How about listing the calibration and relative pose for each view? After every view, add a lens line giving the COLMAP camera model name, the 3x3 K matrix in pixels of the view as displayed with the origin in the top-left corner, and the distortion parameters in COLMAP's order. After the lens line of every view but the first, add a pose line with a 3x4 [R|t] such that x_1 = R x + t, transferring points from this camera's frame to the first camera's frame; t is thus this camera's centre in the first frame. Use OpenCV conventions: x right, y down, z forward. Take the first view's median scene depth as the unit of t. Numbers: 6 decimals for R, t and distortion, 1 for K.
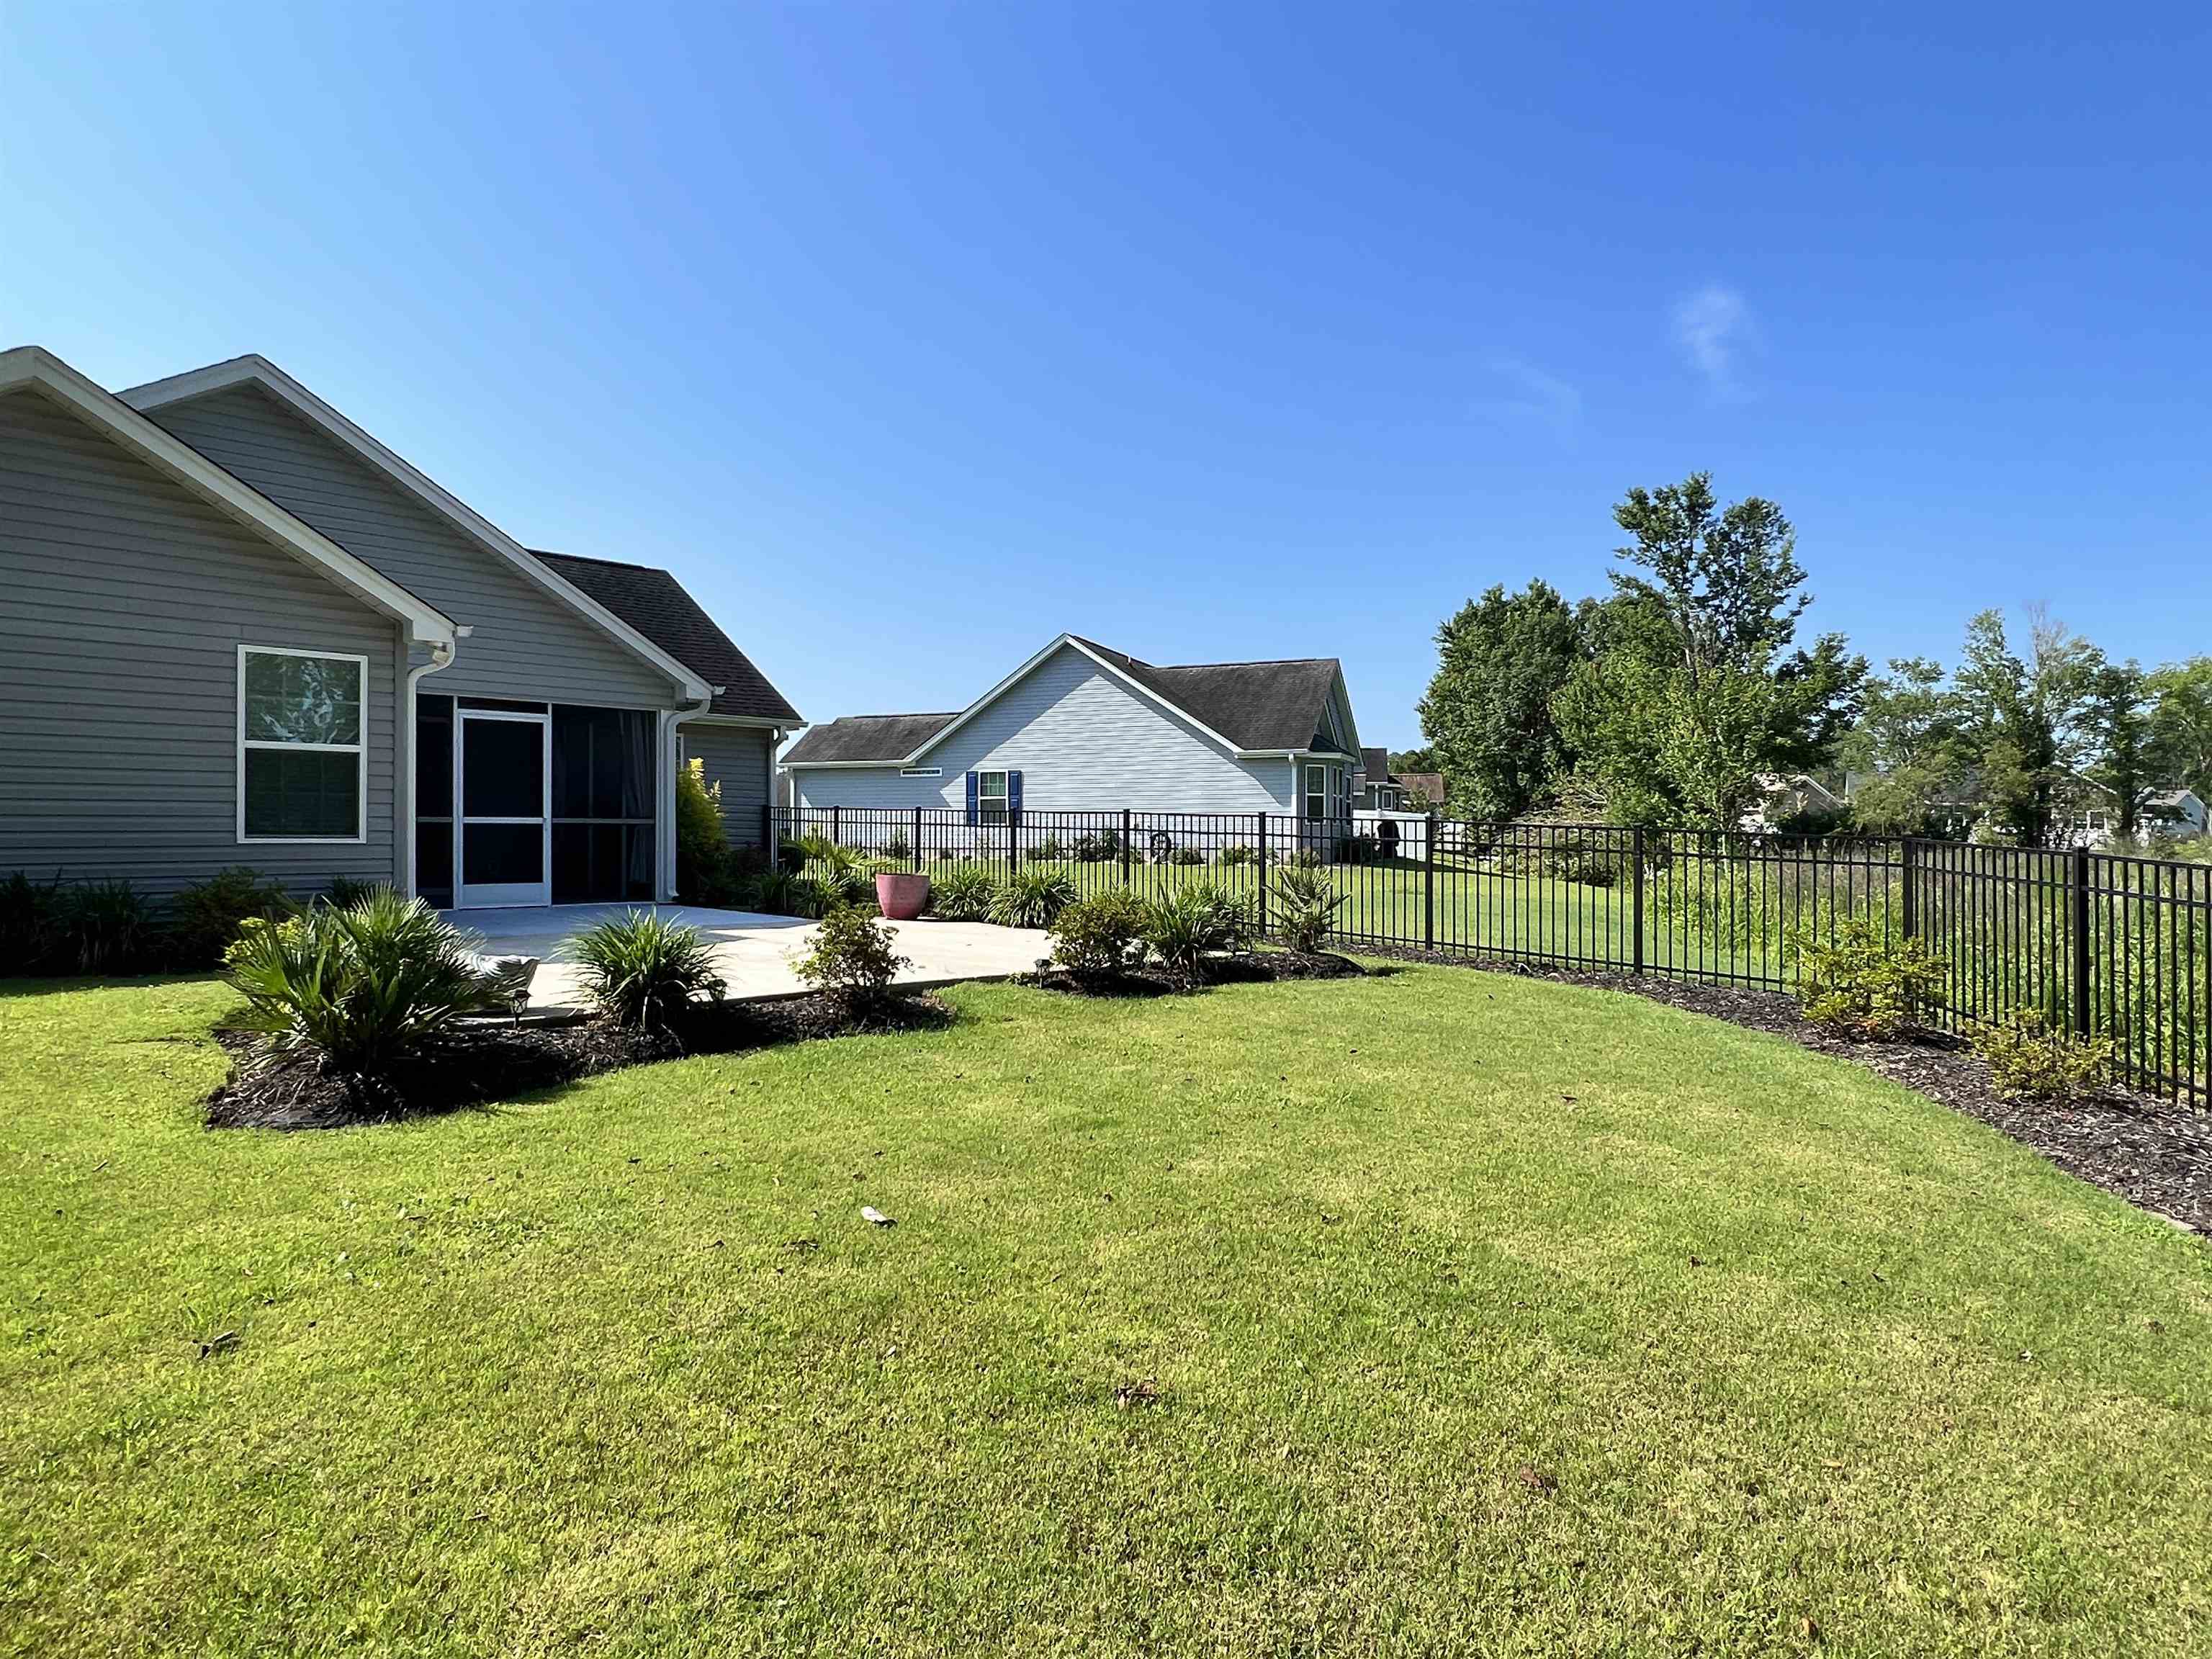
lens RADIAL K [[1302.0, 0, 1102.3], [0, 1302.0, 826.5], [0, 0, 1]] dist [-0.000001, 0.000183]
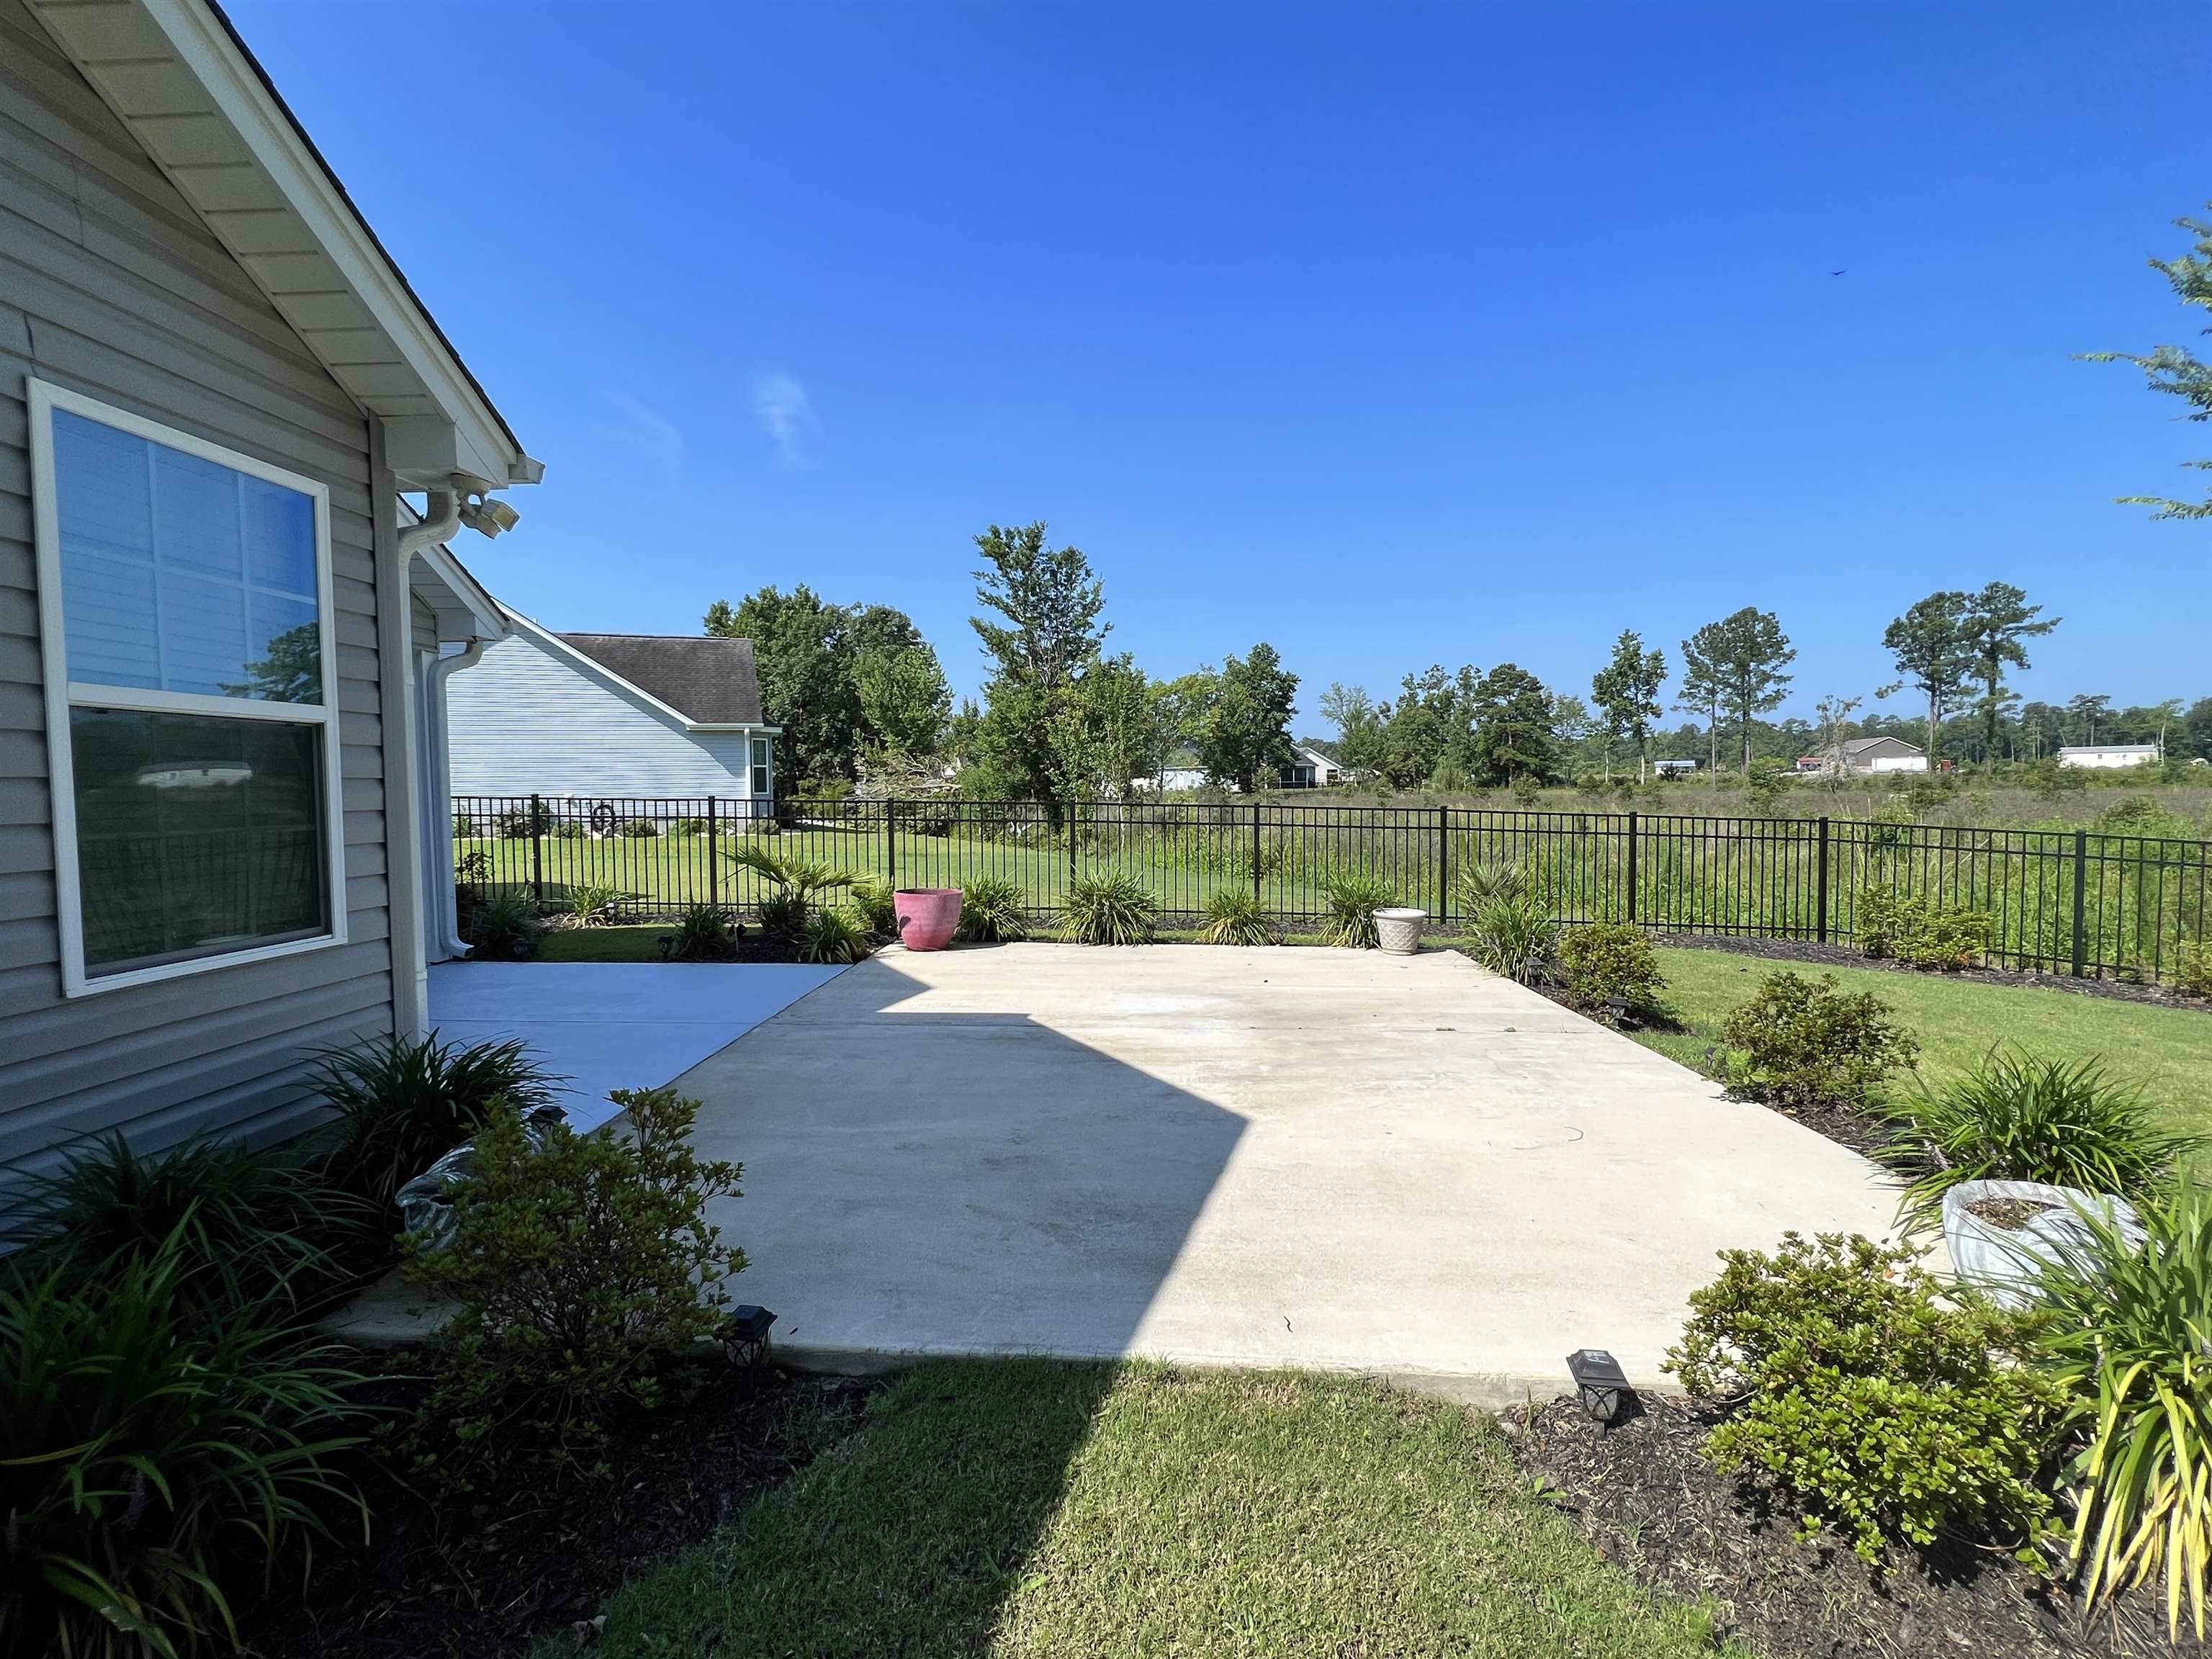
lens RADIAL K [[1014.6, 0, 1100.4], [0, 1014.6, 822.8], [0, 0, 1]] dist [-0.001096, 0.001268]
pose [[0.734577, -0.036734, 0.677531, -0.194190], [0.010017, 0.999012, 0.043304, -0.011179], [-0.678452, -0.025023, 0.734219, 0.194857]]
